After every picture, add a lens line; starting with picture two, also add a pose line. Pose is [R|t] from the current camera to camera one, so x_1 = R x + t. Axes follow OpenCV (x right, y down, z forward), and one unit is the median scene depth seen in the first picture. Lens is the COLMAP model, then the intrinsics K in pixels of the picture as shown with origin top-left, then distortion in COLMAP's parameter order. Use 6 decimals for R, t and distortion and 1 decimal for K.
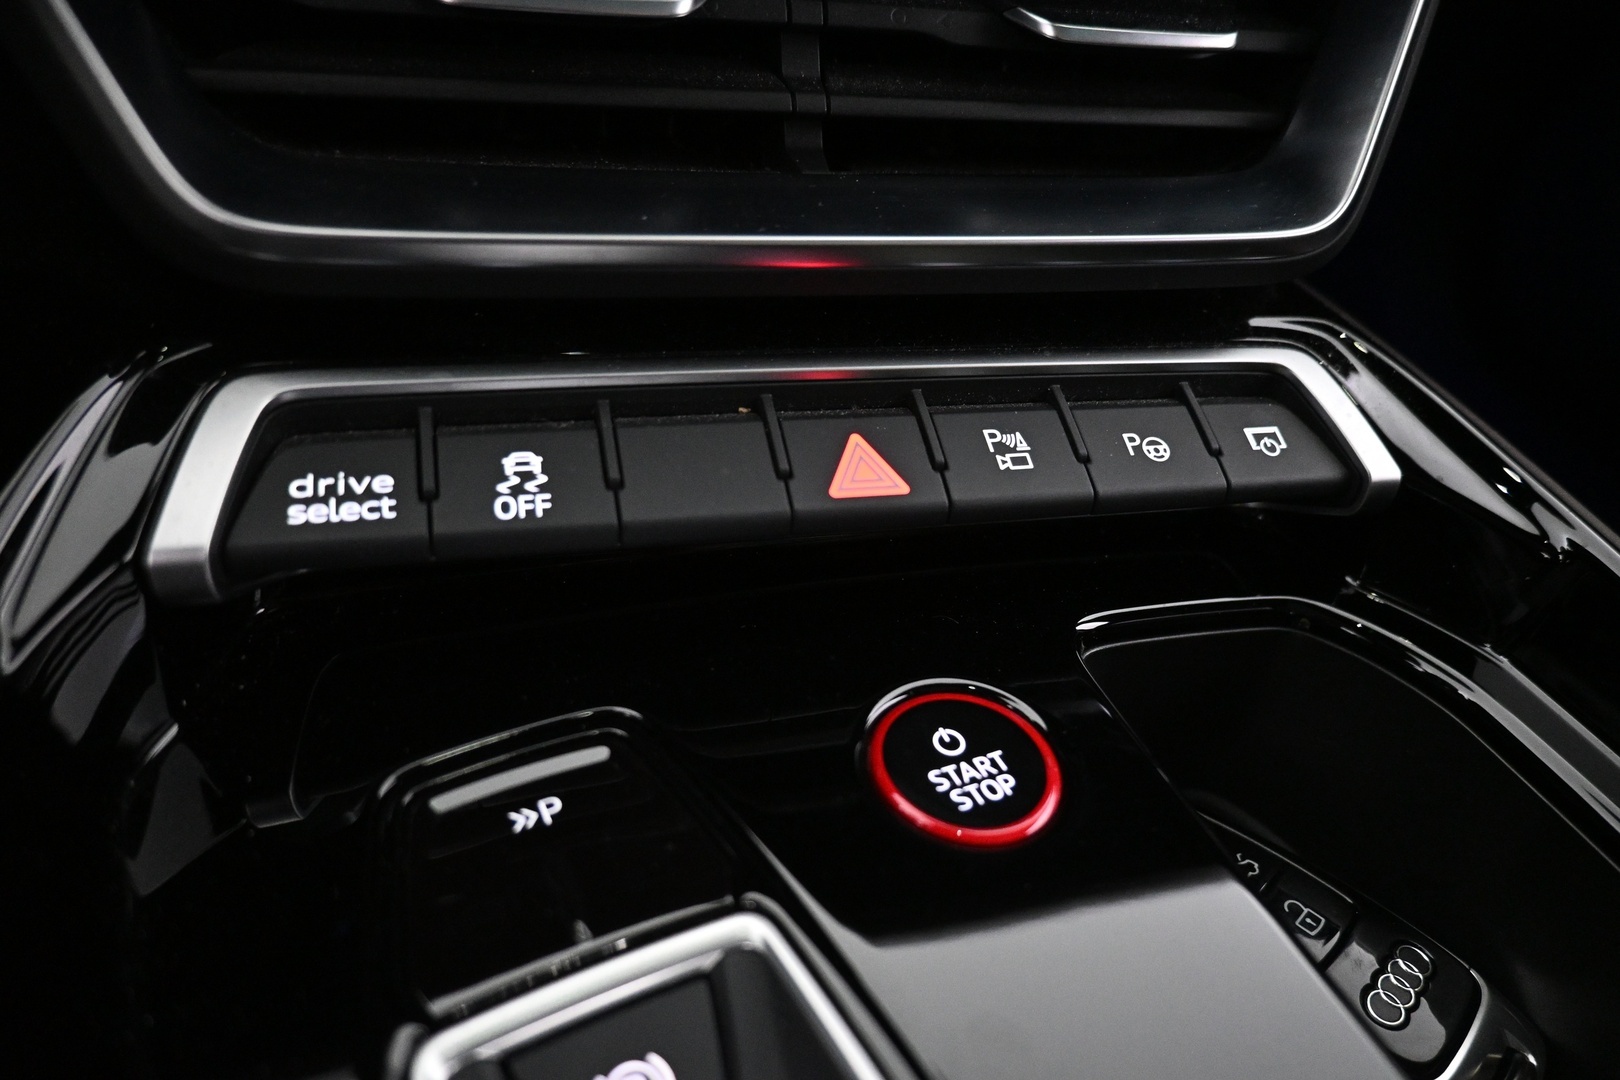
lens RADIAL K [[1099.0, 0, 806.6], [0, 1099.0, 513.4], [0, 0, 1]] dist [-0.002058, -0.003994]
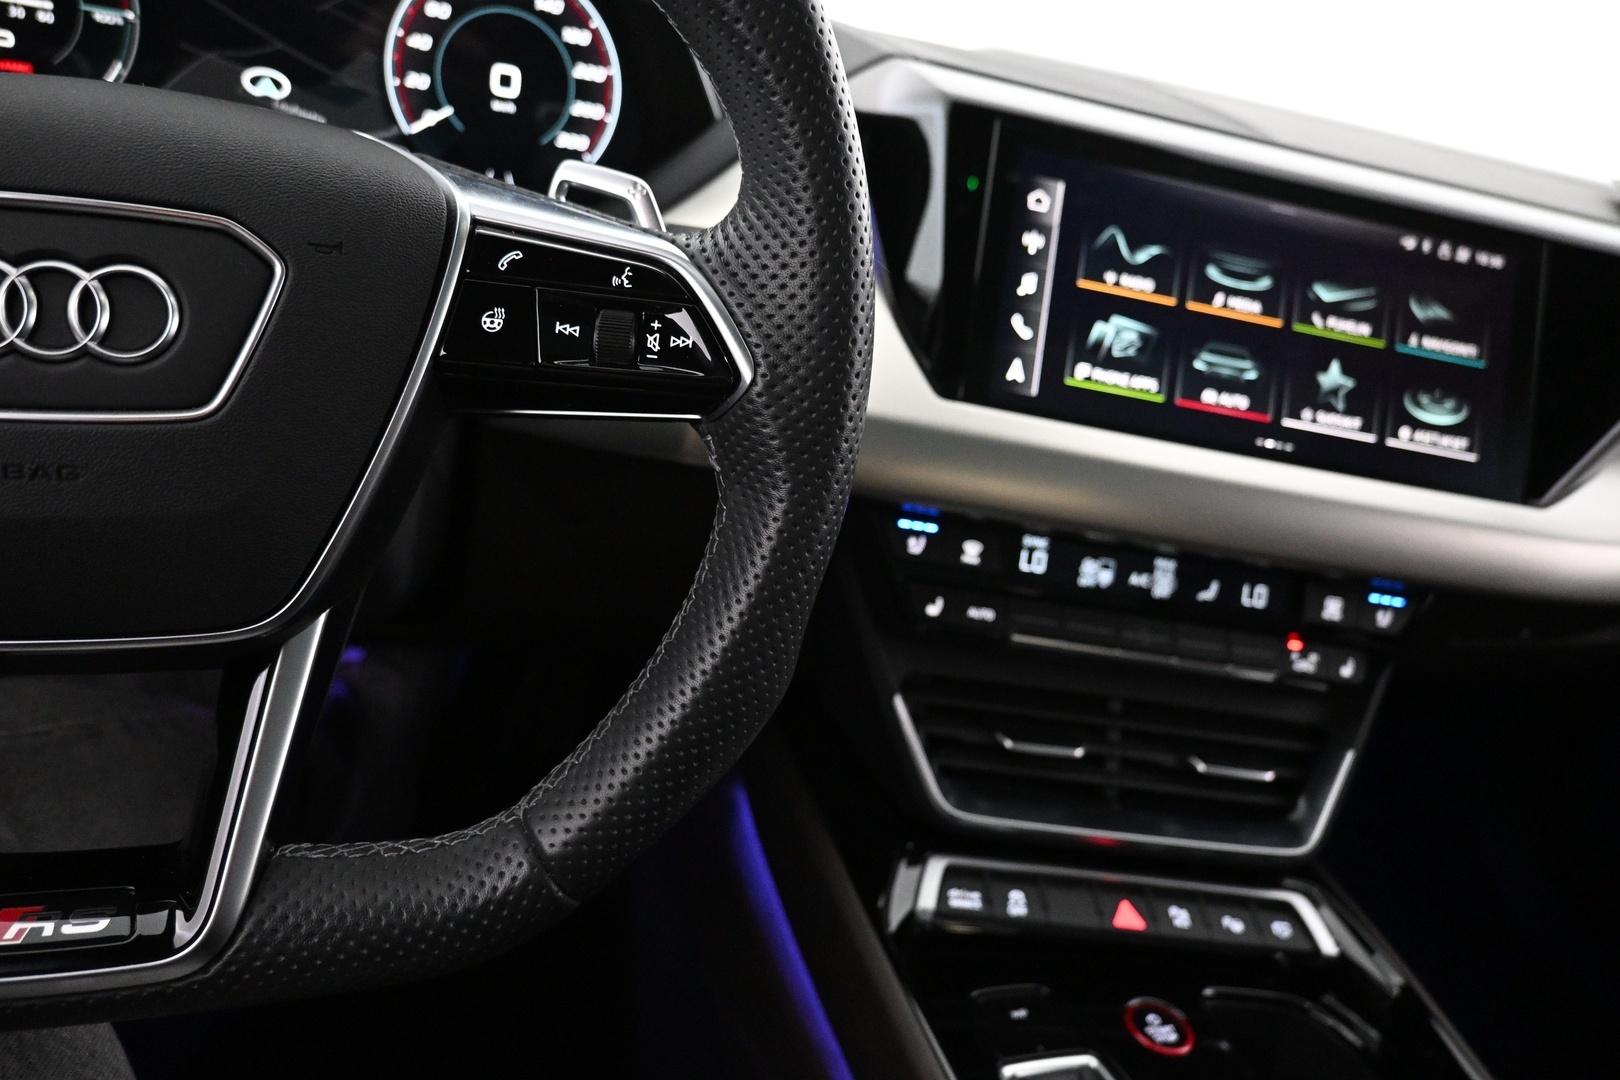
lens RADIAL K [[1099.0, 0, 806.6], [0, 1099.0, 513.4], [0, 0, 1]] dist [-0.002058, -0.003994]
pose [[0.980036, 0.106007, -0.168200, -0.406007], [-0.159271, 0.924969, -0.345057, 0.112334], [0.119002, 0.364958, 0.923387, -2.180004]]
